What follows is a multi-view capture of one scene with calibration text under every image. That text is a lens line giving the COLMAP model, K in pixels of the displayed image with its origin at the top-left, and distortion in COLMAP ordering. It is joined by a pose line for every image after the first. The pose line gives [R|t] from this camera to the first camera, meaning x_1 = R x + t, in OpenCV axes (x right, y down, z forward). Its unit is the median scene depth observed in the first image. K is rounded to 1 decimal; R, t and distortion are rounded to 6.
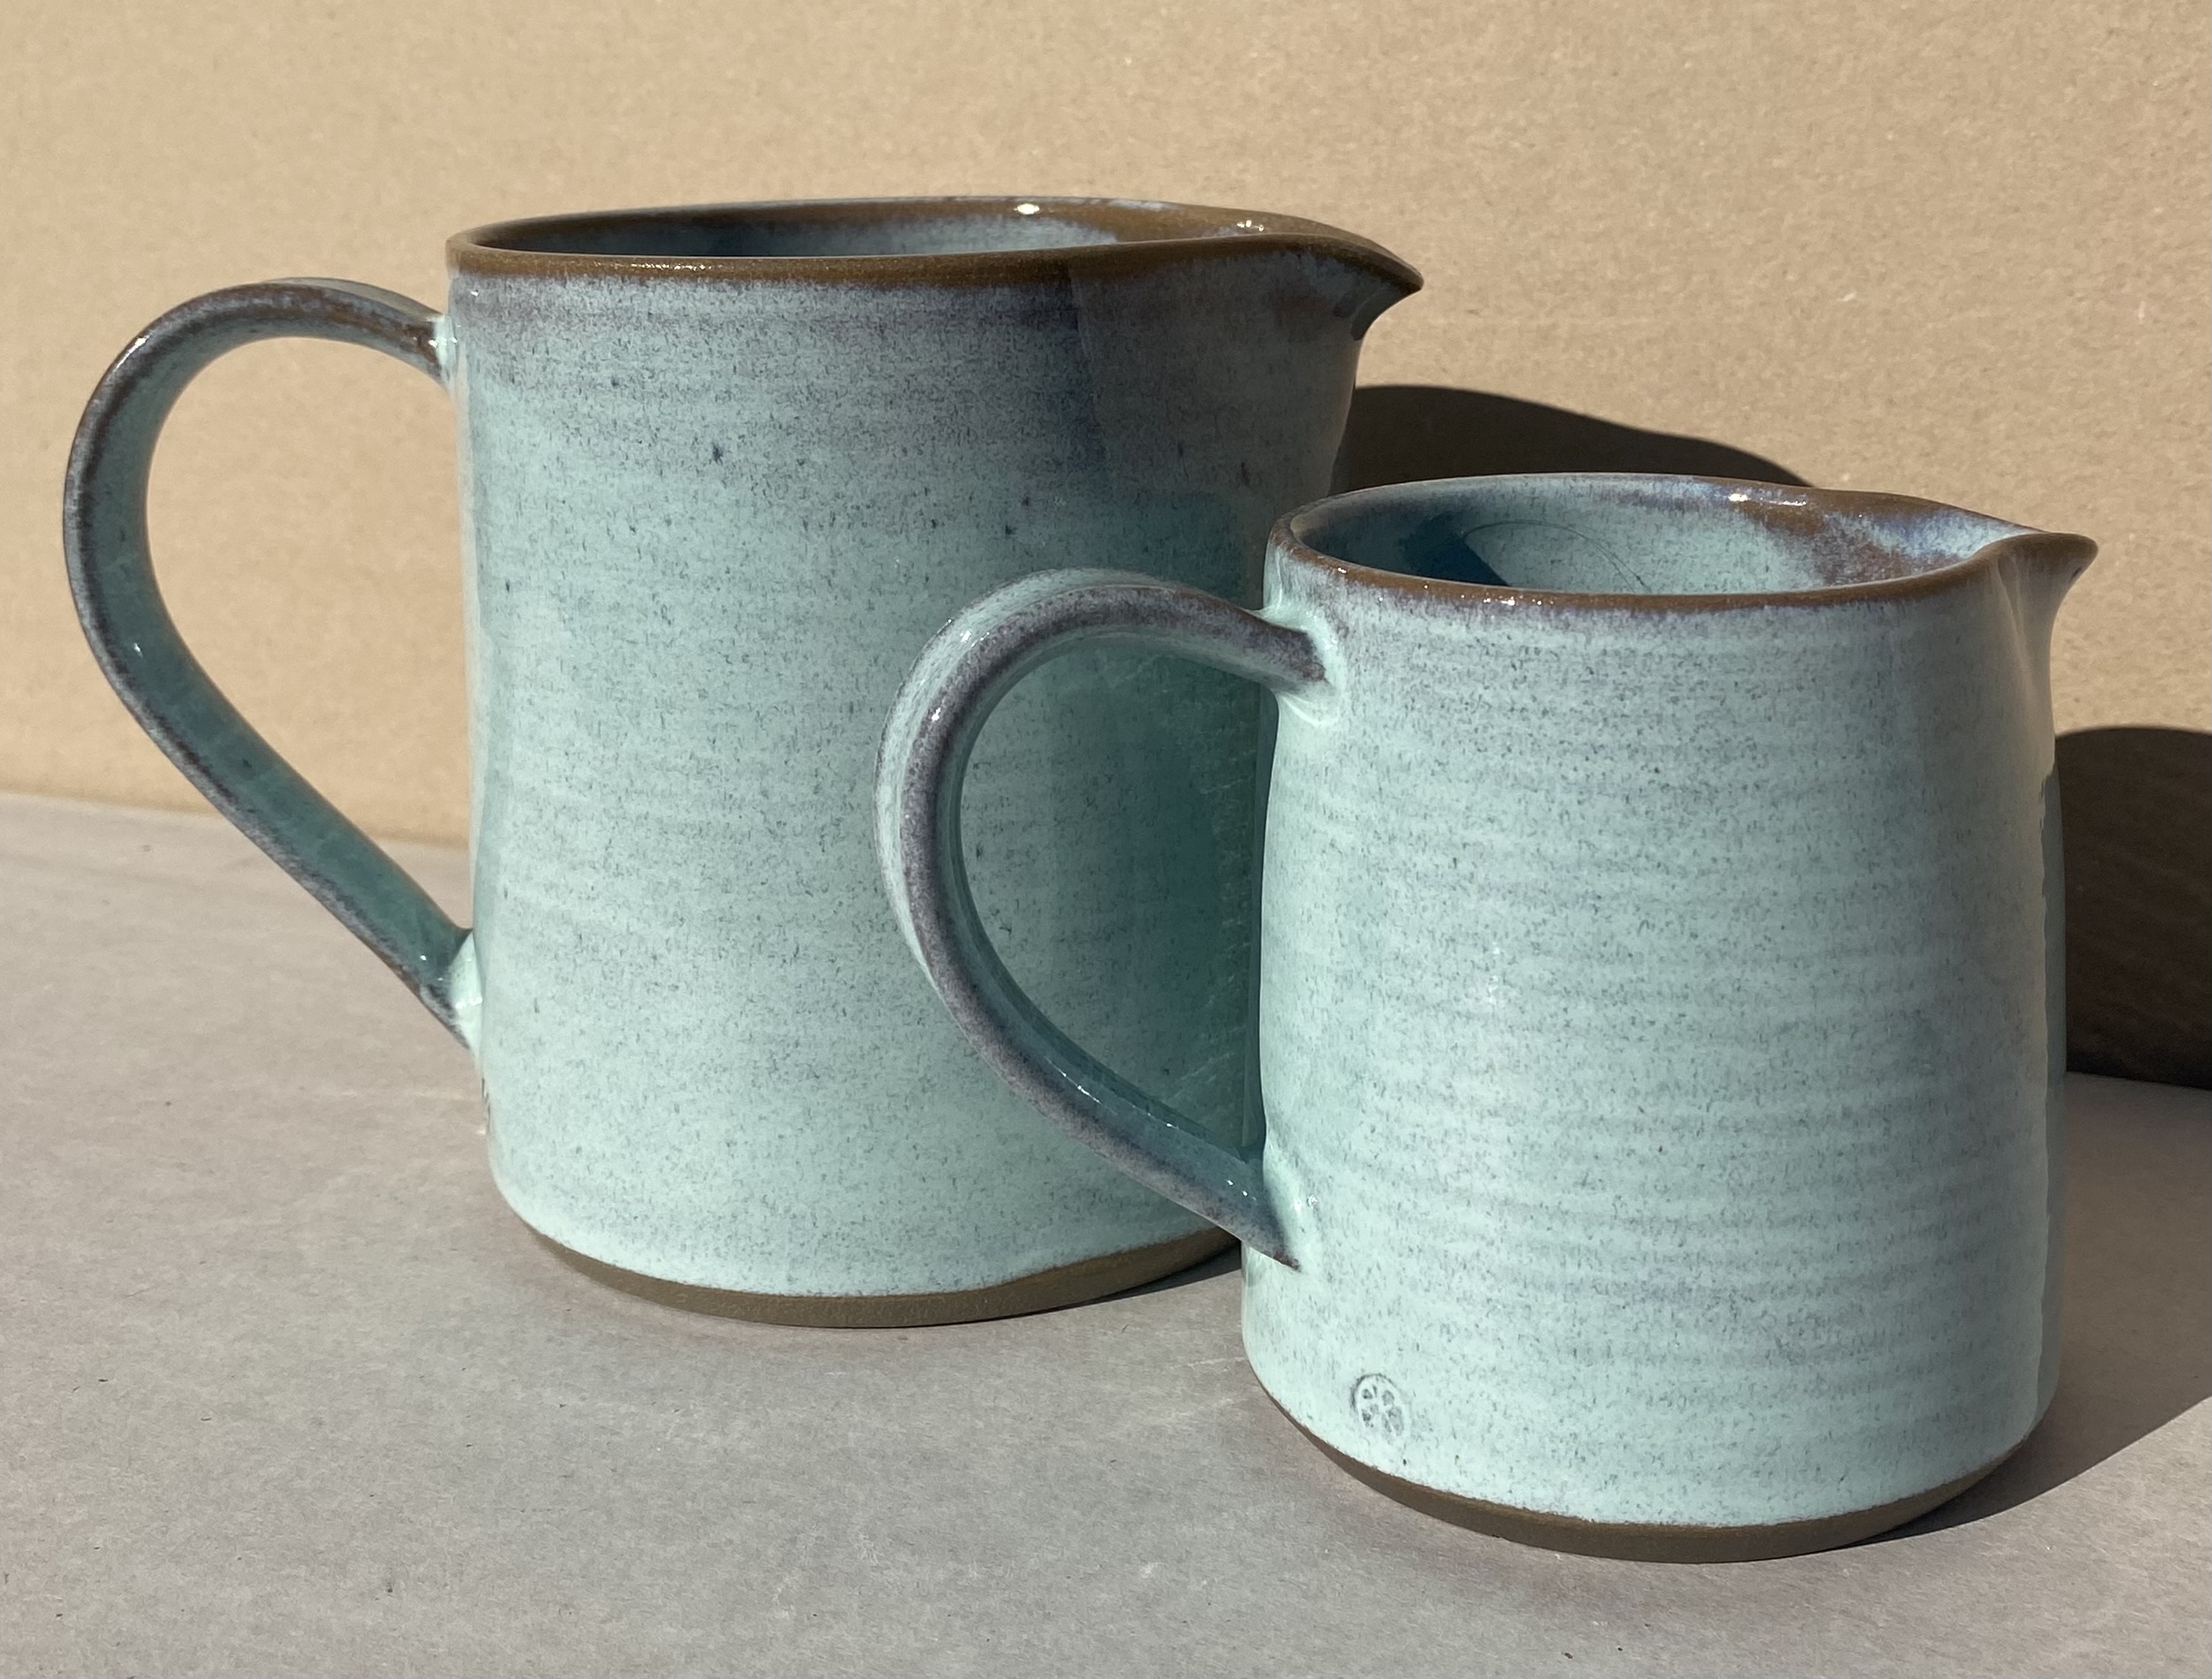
lens RADIAL K [[2843.2, 0, 1155.2], [0, 2843.2, 700.1], [0, 0, 1]] dist [0.023428, 0.000000]
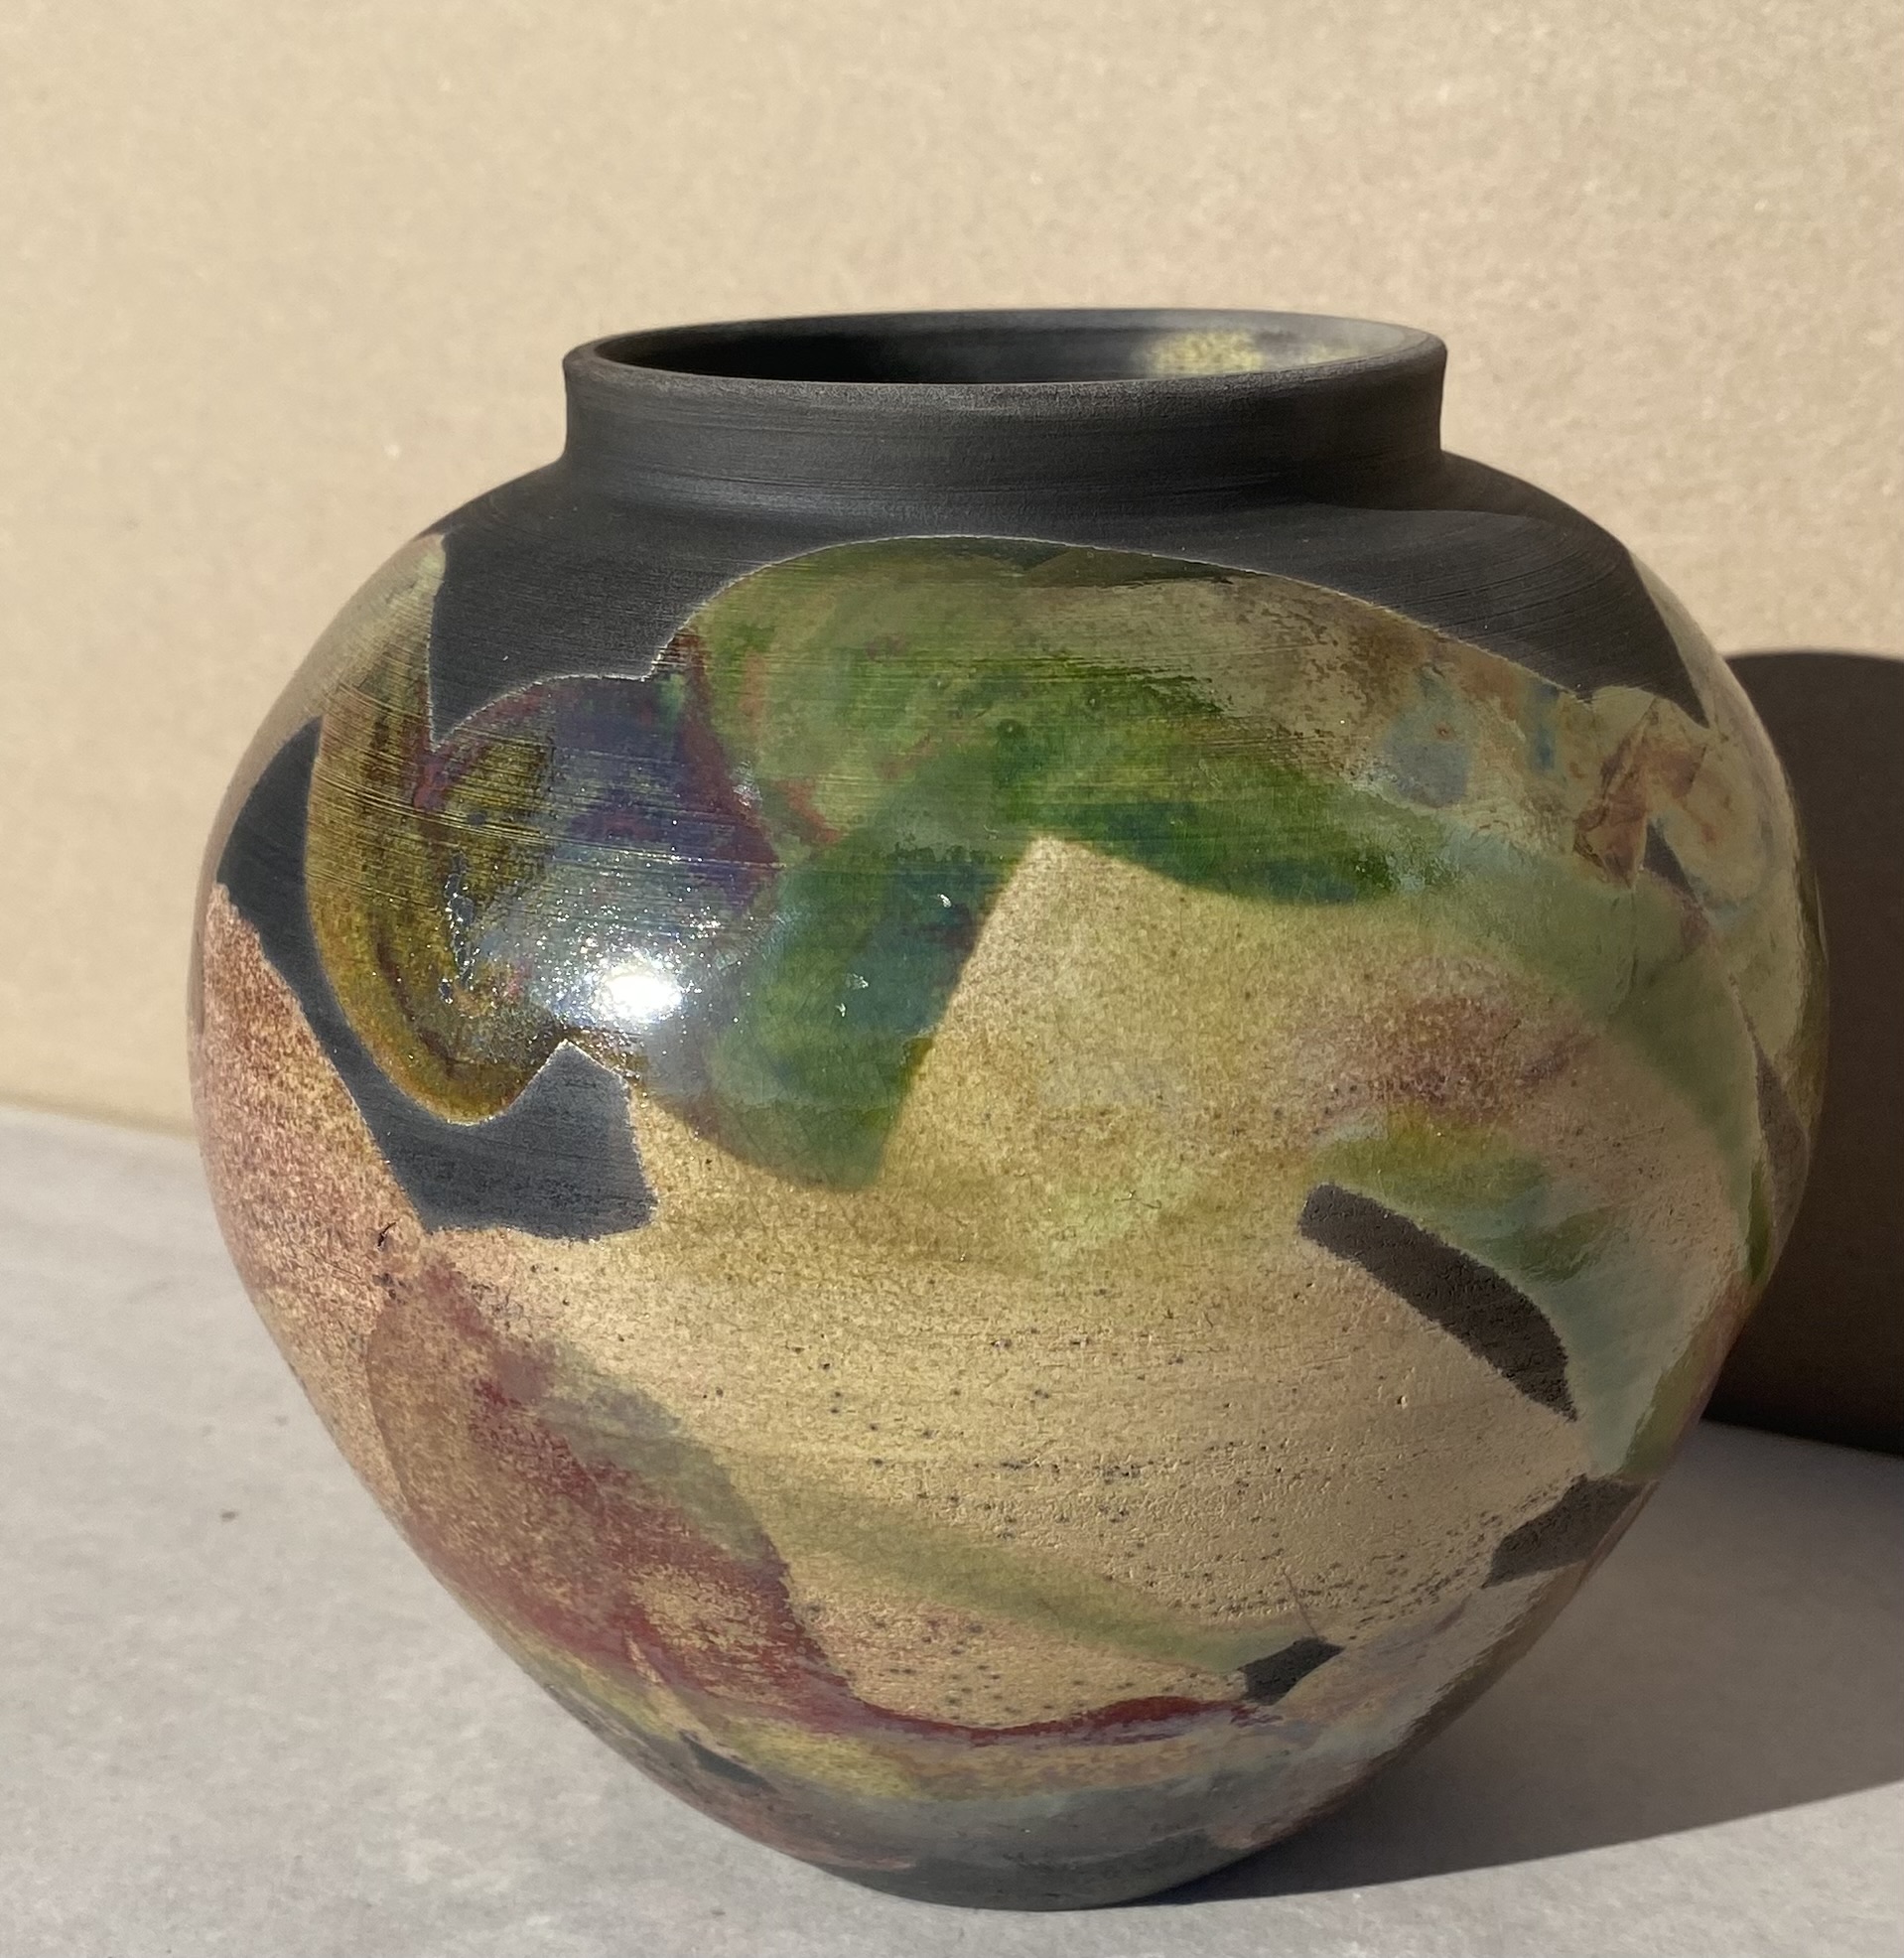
lens RADIAL K [[3205.5, 0, 1040.3], [0, 3205.5, 1130.6], [0, 0, 1]] dist [-0.011502, 0.000000]
pose [[0.999798, 0.009981, -0.017449, 0.010705], [-0.008030, 0.994059, 0.108545, -0.068981], [0.018429, -0.108383, 0.993938, 0.116069]]
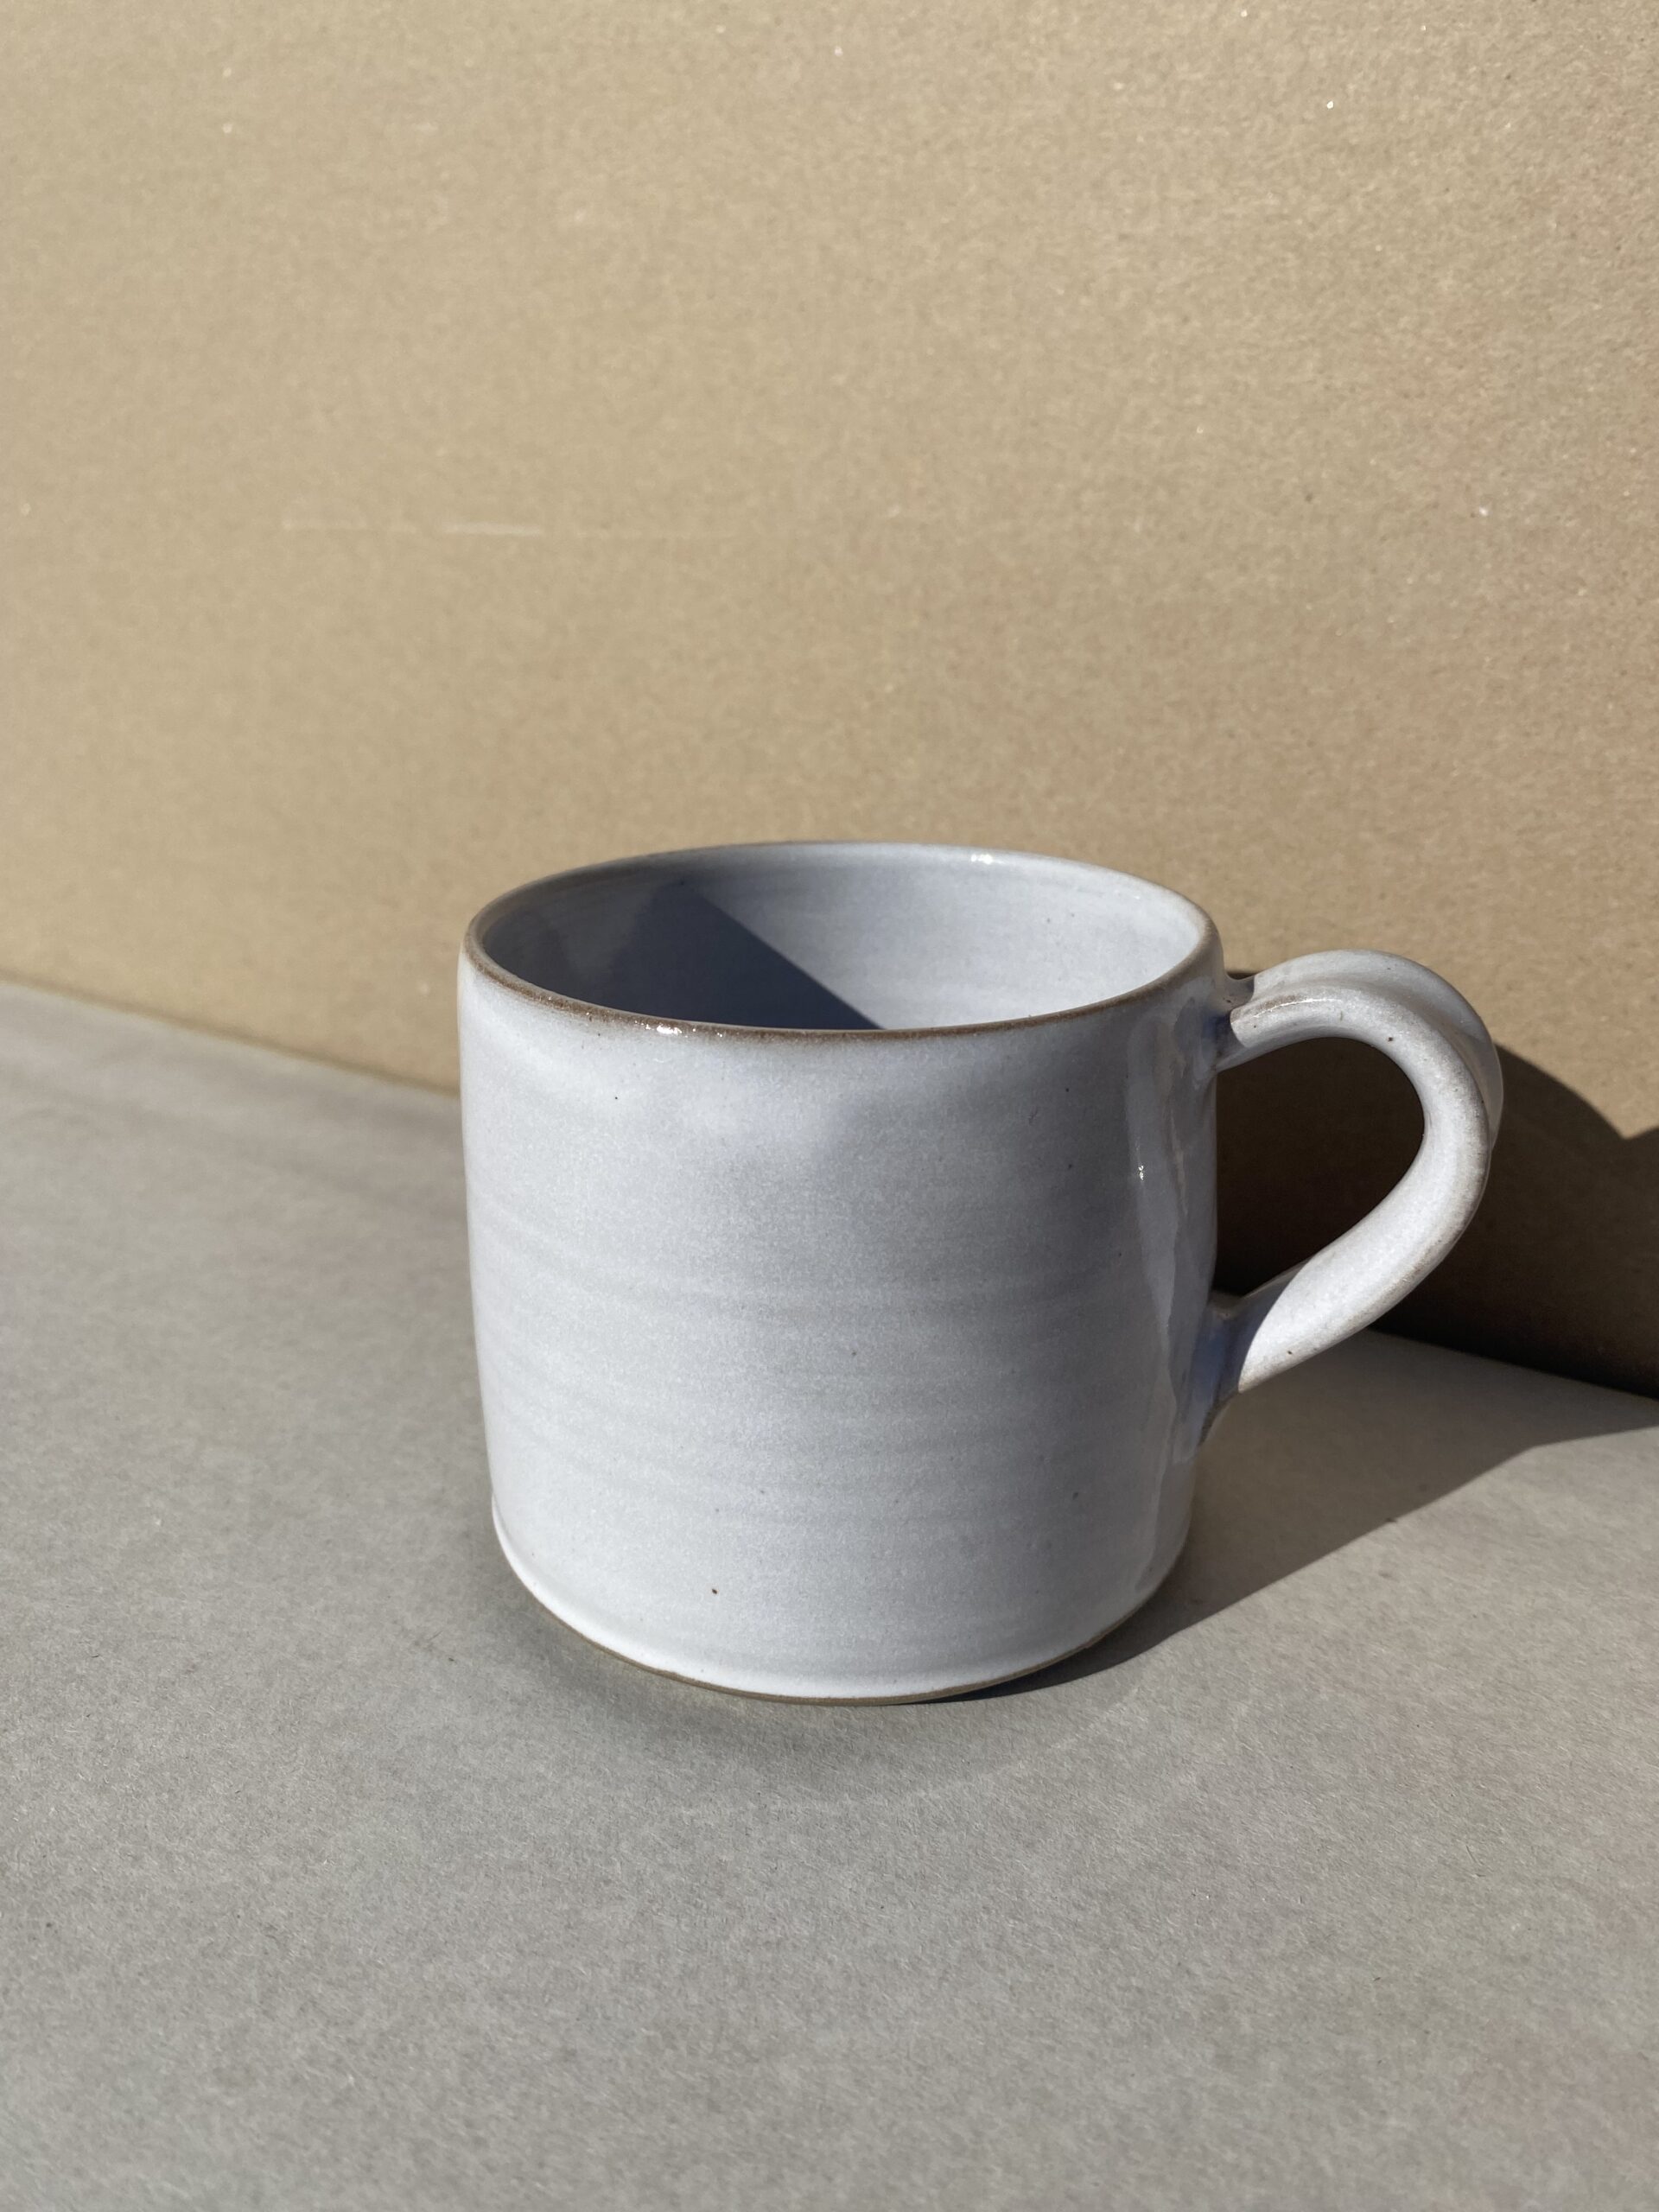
lens RADIAL K [[1771.2, 0, 841.8], [0, 1771.2, 1094.5], [0, 0, 1]] dist [-0.029734, 0.018893]
pose [[0.994829, 0.051884, -0.087311, 0.293292], [-0.040166, 0.990571, 0.130978, -0.012512], [0.093284, -0.126794, 0.987533, 0.326433]]
